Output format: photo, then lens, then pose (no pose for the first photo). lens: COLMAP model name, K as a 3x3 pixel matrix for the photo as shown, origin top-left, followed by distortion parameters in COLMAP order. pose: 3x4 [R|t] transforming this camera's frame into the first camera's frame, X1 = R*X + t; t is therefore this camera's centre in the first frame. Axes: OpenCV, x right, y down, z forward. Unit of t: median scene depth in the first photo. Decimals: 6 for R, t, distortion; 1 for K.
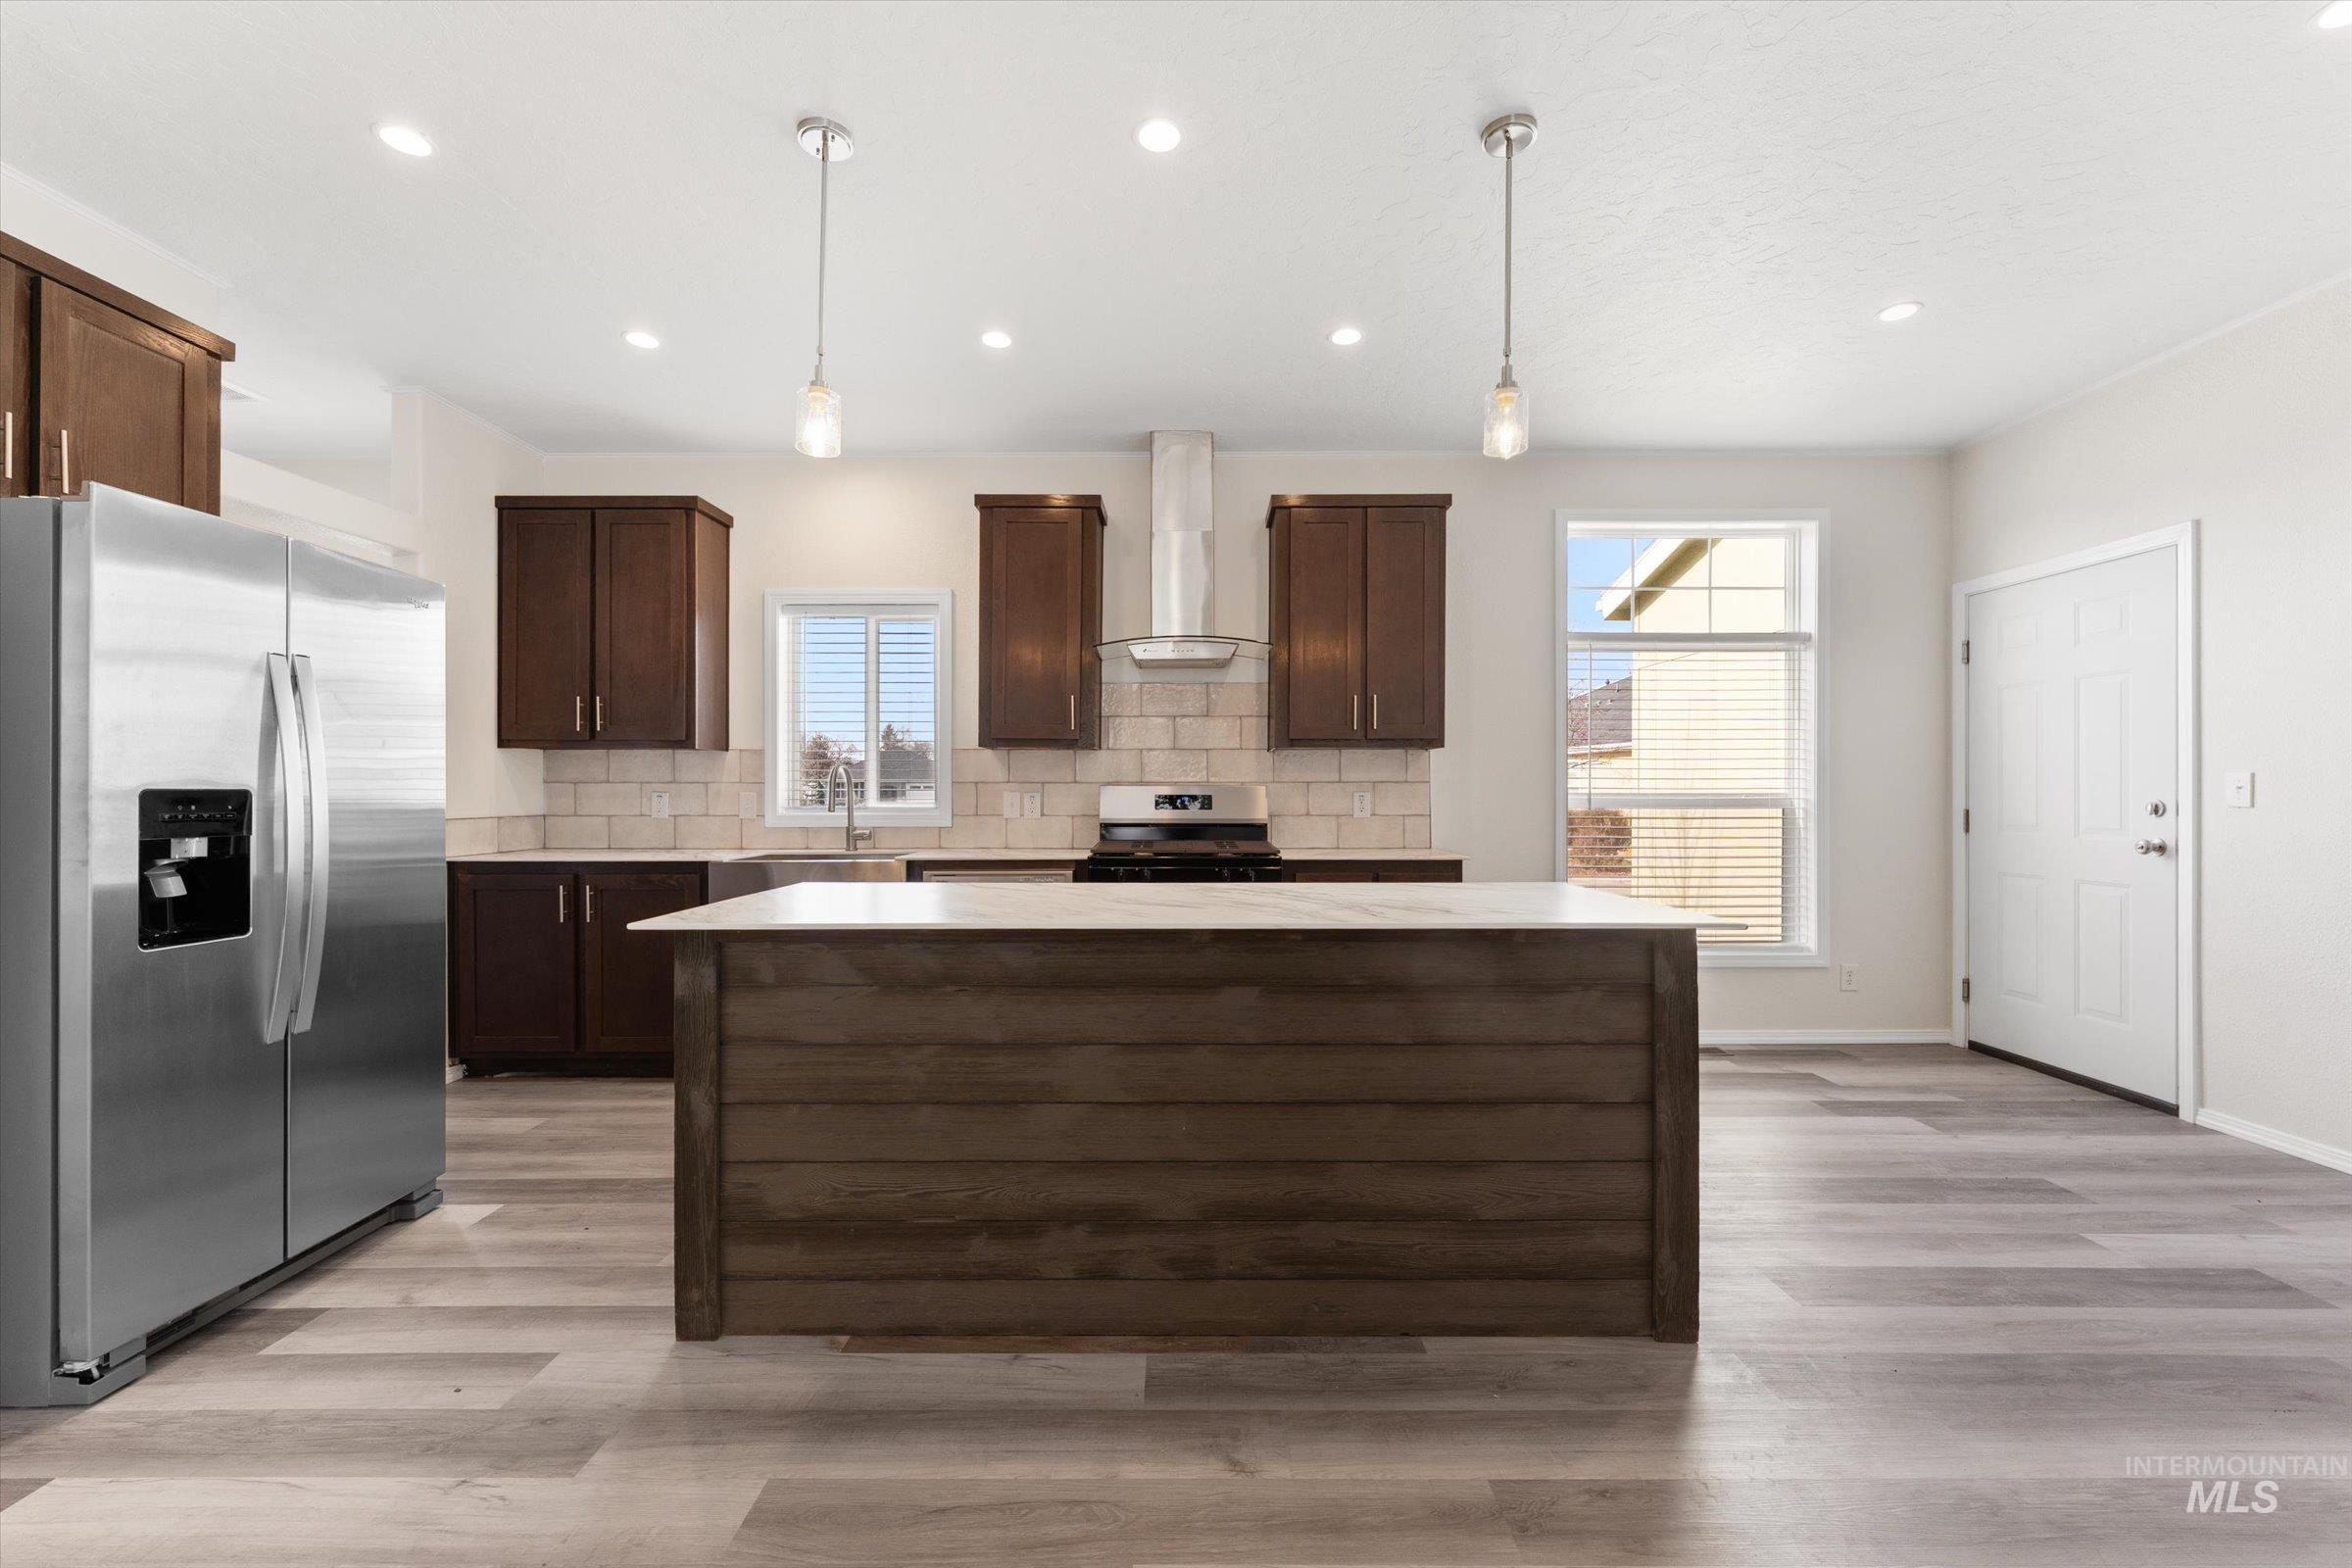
lens RADIAL K [[977.2, 0, 1172.1], [0, 977.2, 800.7], [0, 0, 1]] dist [0.013064, -0.000251]
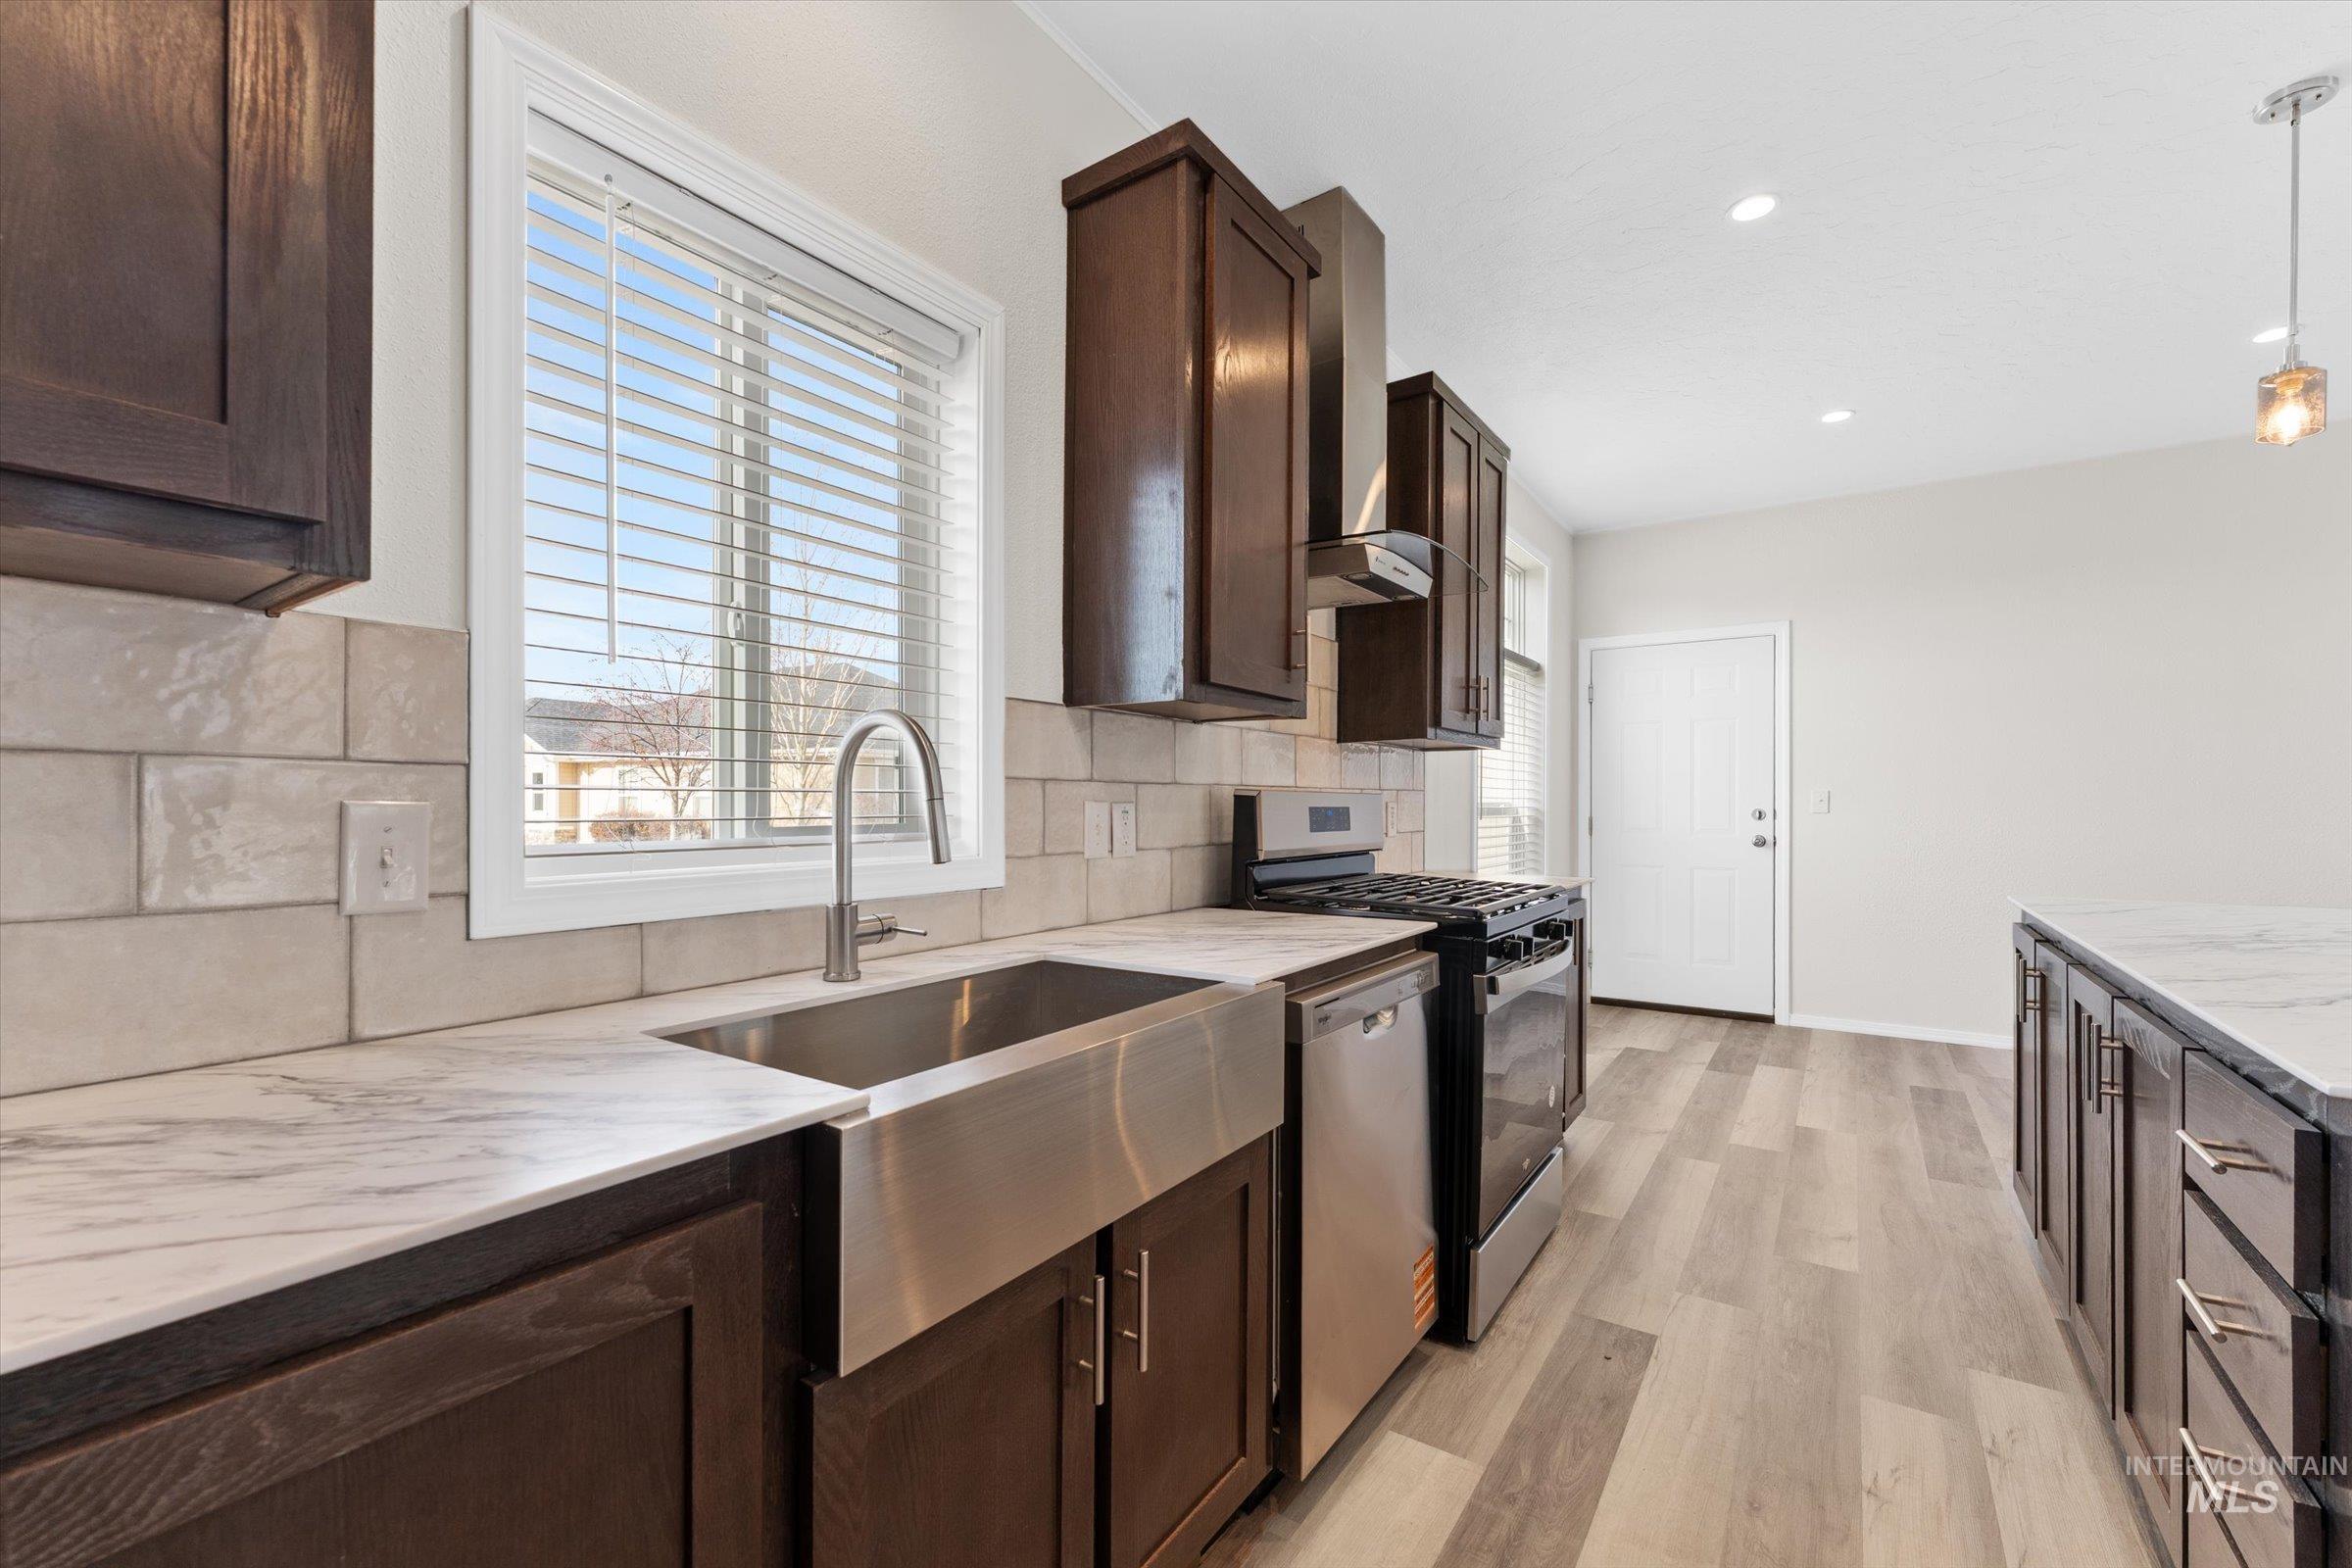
lens RADIAL K [[977.2, 0, 1195.6], [0, 977.2, 797.8], [0, 0, 1]] dist [0.013064, -0.000251]
pose [[0.555592, 0.004847, 0.831441, -0.623248], [0.008450, 0.999898, -0.011476, -0.005520], [-0.831412, 0.013402, 0.555495, 0.839977]]
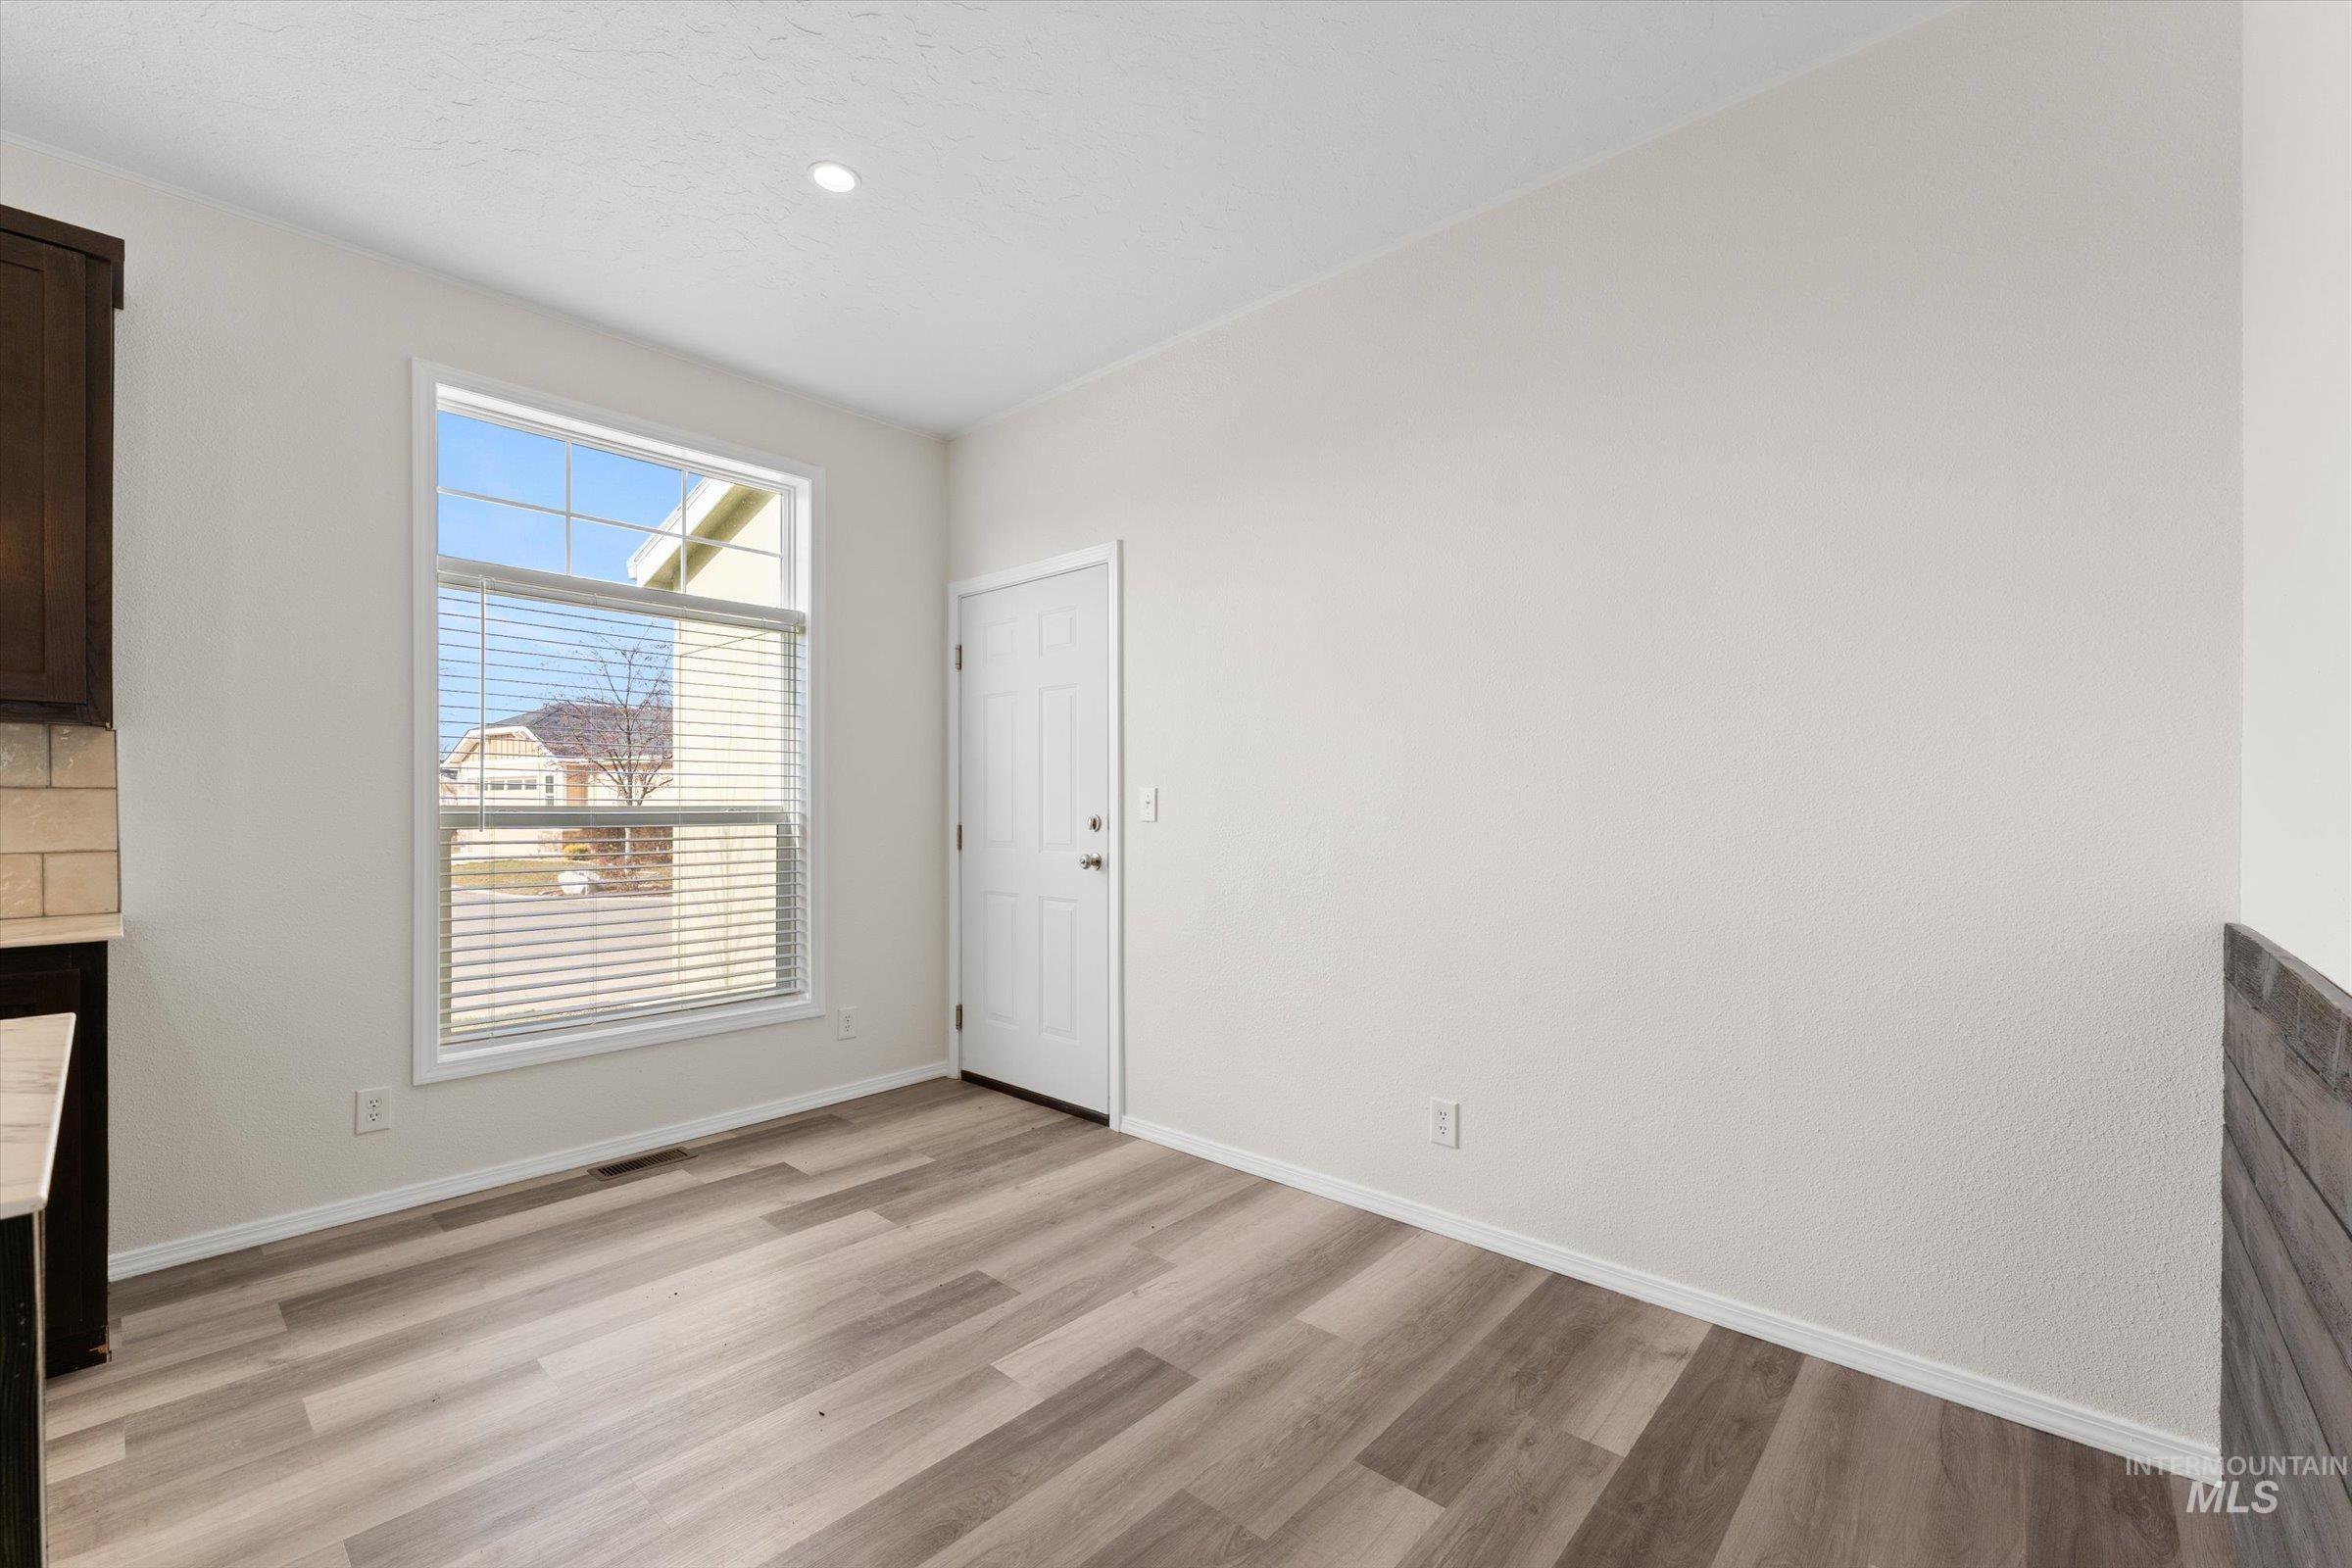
lens RADIAL K [[942.5, 0, 1182.7], [0, 942.5, 819.8], [0, 0, 1]] dist [-0.011674, -0.000314]
pose [[0.680301, -0.005107, 0.732915, 0.338821], [0.002216, 0.999985, 0.004911, 0.000410], [-0.732929, -0.001717, 0.680303, 0.271692]]
